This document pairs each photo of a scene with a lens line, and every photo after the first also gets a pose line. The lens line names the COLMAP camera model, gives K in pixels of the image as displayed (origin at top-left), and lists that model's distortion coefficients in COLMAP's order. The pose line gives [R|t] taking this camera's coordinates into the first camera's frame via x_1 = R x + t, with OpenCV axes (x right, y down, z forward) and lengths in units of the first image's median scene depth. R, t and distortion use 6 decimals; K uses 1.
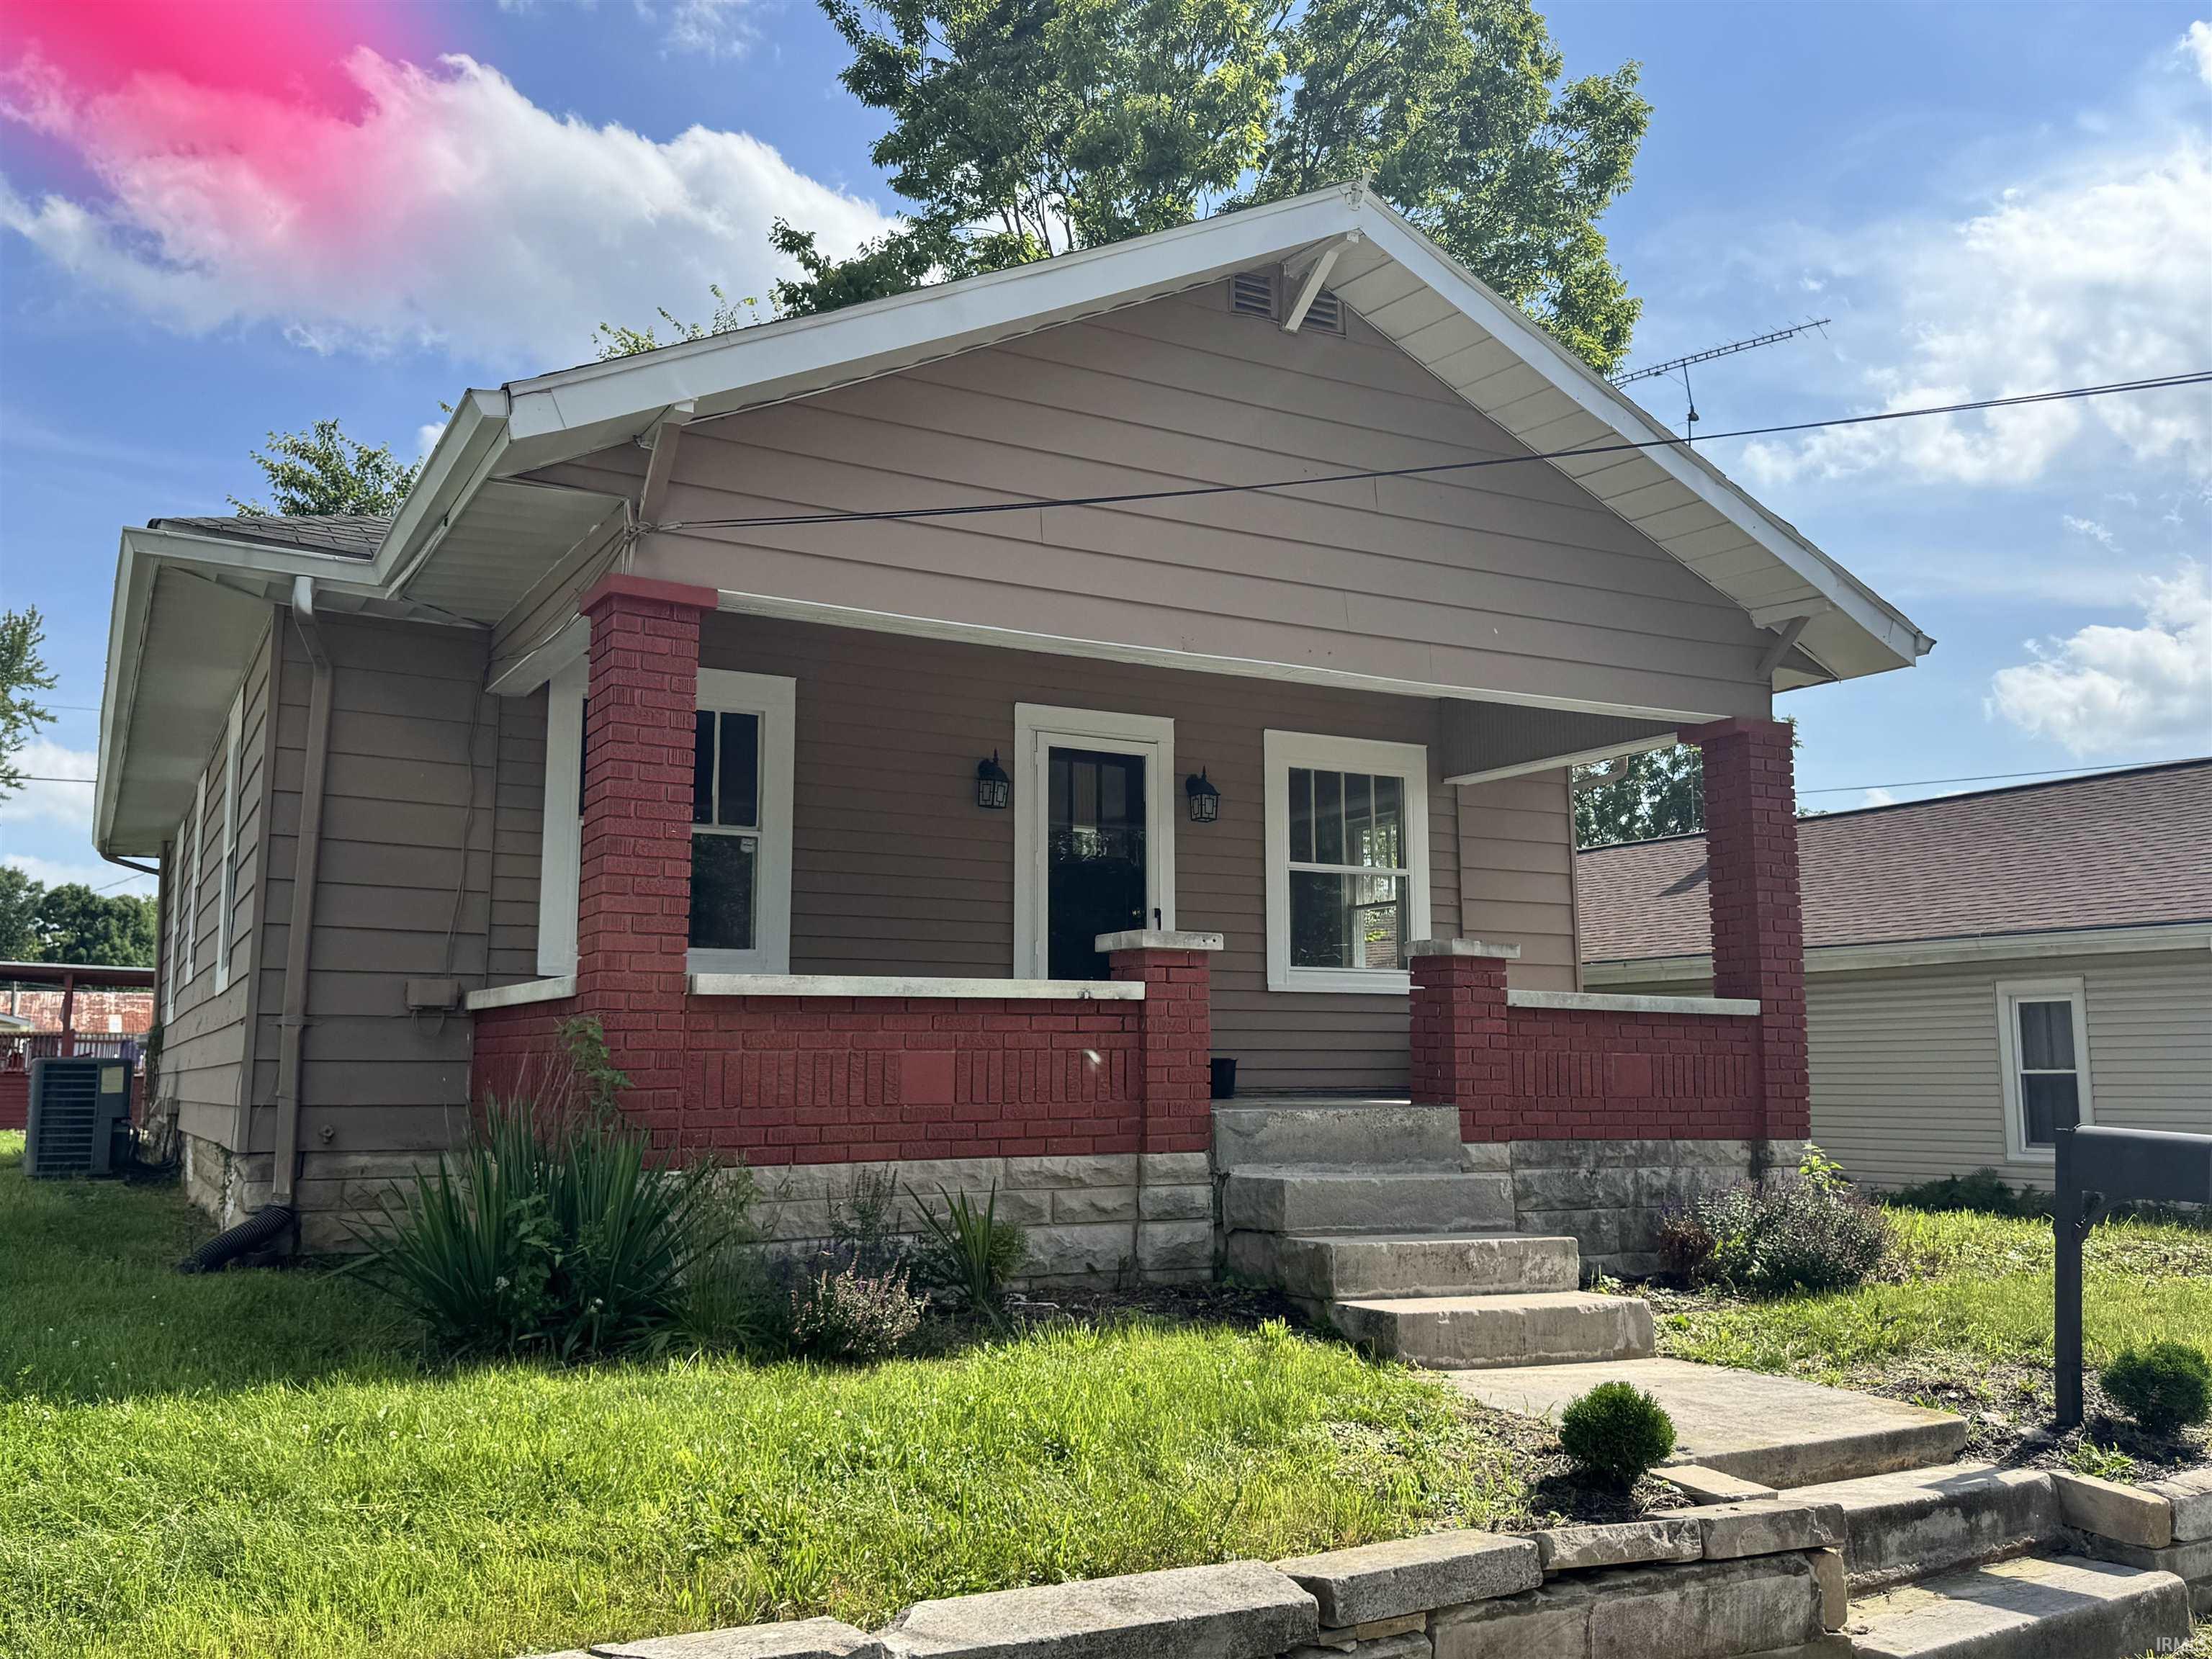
lens RADIAL K [[1839.5, 0, 1106.0], [0, 1839.5, 829.5], [0, 0, 1]] dist [0.137955, -0.257921]
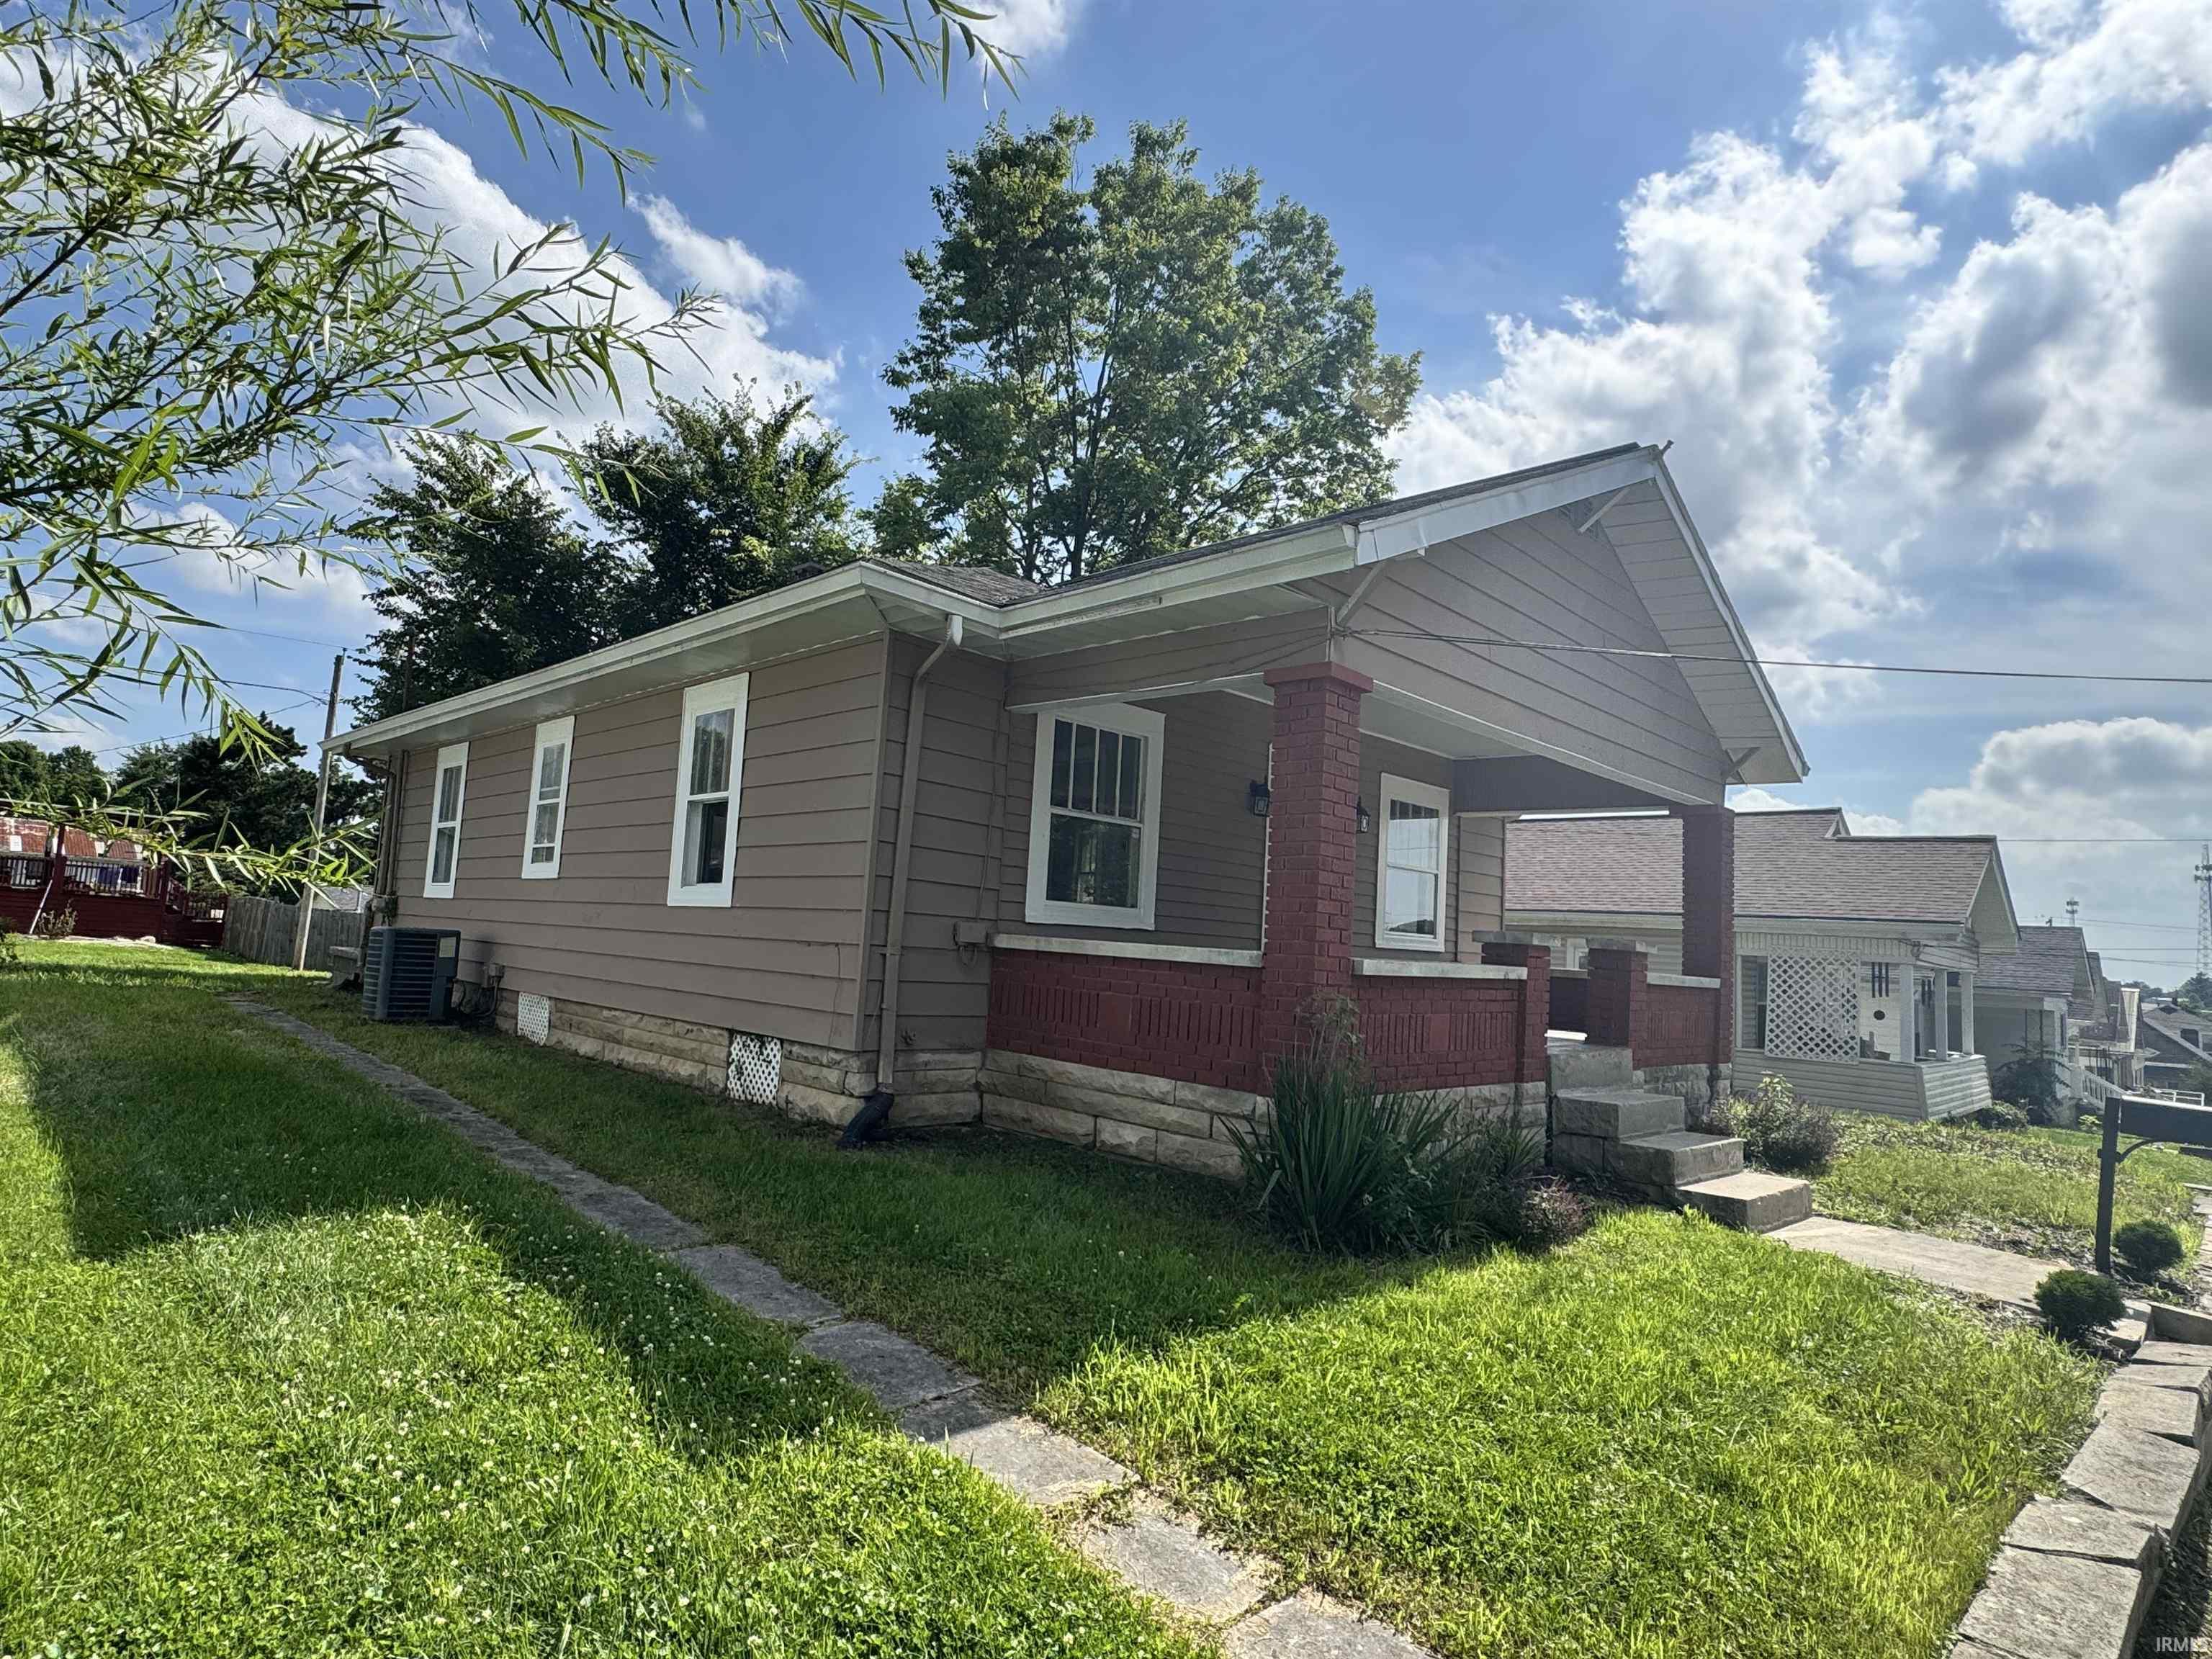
lens RADIAL K [[1212.1, 0, 1106.0], [0, 1212.1, 829.5], [0, 0, 1]] dist [-0.026070, -0.000607]
pose [[0.959668, 0.083923, 0.268316, -0.488630], [-0.095147, 0.995038, 0.029080, -0.019657], [-0.264545, -0.053436, 0.962892, 0.140629]]
